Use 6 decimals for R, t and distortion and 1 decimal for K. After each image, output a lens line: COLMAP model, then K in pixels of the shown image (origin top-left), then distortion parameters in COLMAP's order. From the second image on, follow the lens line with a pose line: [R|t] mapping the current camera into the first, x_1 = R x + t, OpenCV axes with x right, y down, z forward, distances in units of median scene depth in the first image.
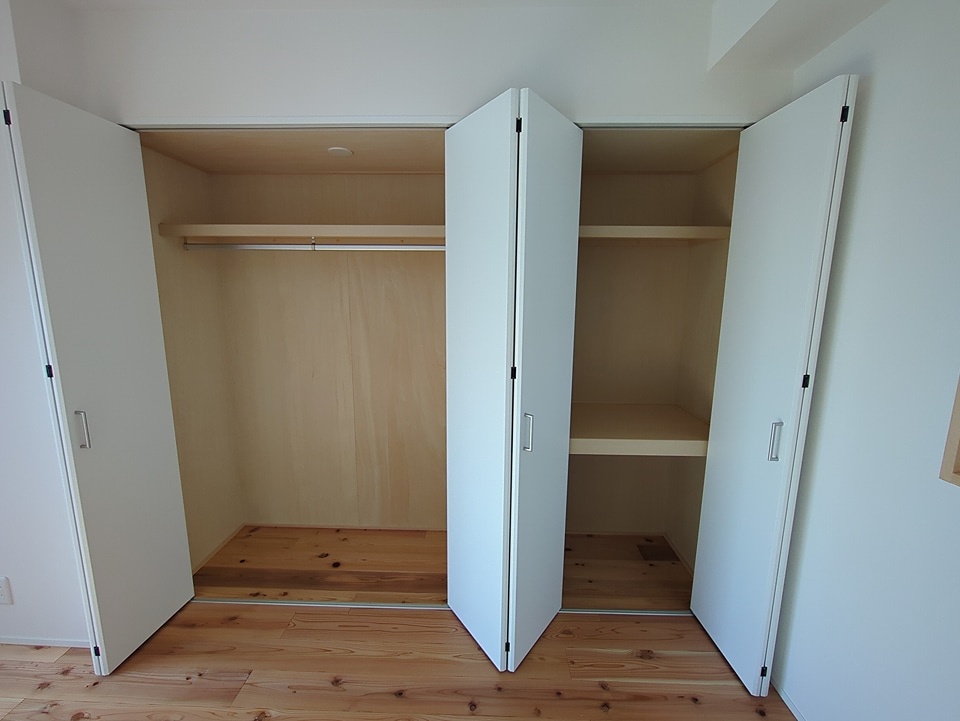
lens RADIAL K [[380.1, 0, 474.9], [0, 380.1, 359.8], [0, 0, 1]] dist [-0.000317, 0.000140]
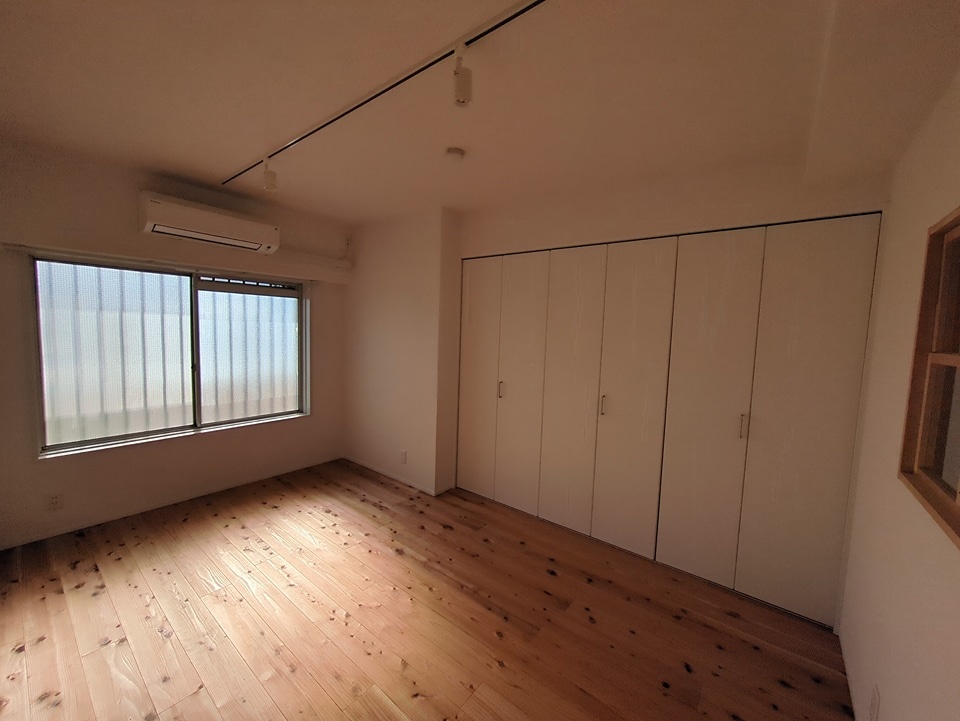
lens RADIAL K [[380.1, 0, 484.3], [0, 380.1, 358.1], [0, 0, 1]] dist [-0.000317, 0.000140]
pose [[0.783187, 0.069108, -0.617933, 0.524165], [-0.131230, 0.989790, -0.055628, 0.112540], [0.607780, 0.124659, 0.784260, -0.598824]]
